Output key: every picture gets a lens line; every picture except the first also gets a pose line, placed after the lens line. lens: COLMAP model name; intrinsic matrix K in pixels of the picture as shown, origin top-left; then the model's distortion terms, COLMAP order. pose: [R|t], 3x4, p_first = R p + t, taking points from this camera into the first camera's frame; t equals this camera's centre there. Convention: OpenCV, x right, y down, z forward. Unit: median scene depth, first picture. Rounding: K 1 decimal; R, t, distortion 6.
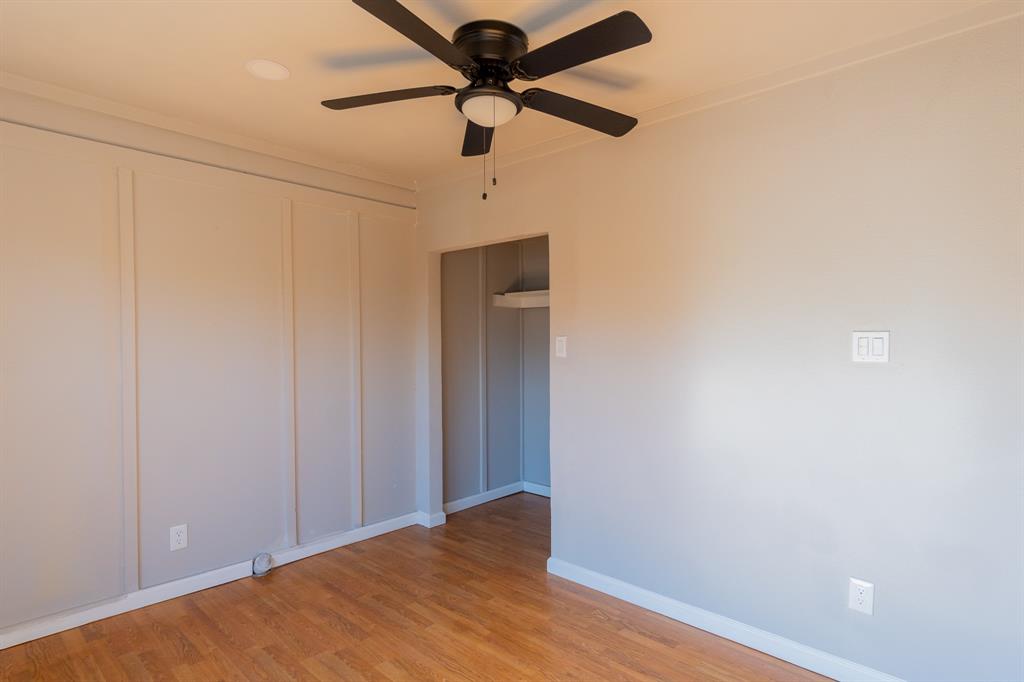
lens RADIAL K [[543.8, 0, 510.0], [0, 543.8, 340.3], [0, 0, 1]] dist [0.009187, 0.000605]
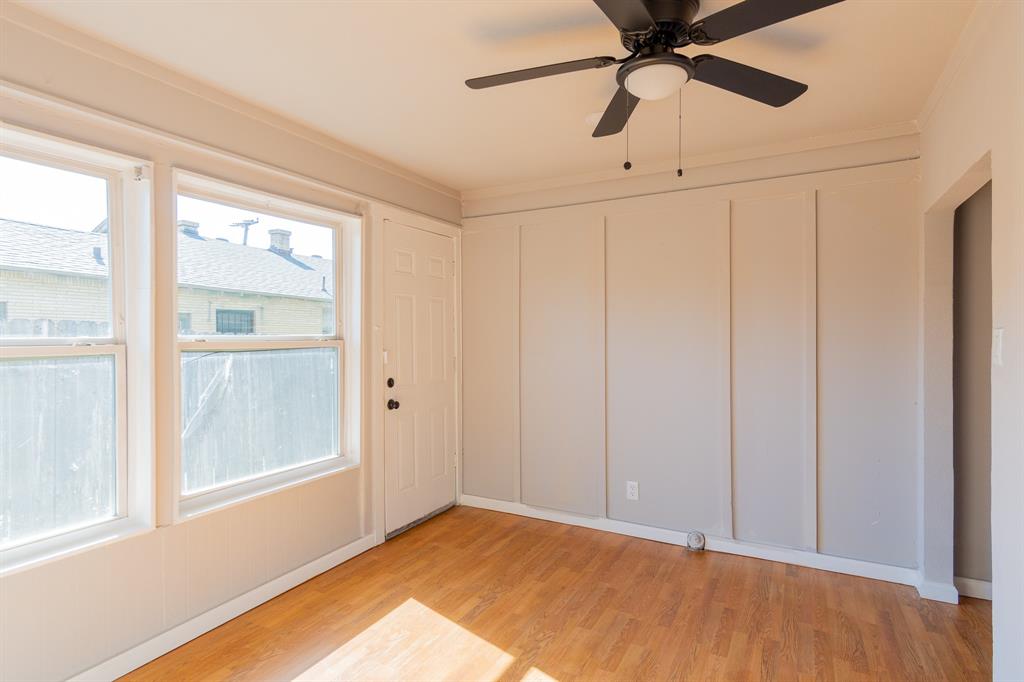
lens RADIAL K [[543.8, 0, 509.9], [0, 543.8, 341.4], [0, 0, 1]] dist [0.009187, 0.000605]
pose [[0.257115, 0.004204, -0.966372, 0.548907], [-0.000237, 0.999991, 0.004287, 0.002047], [0.966381, -0.000873, 0.257113, 0.379245]]
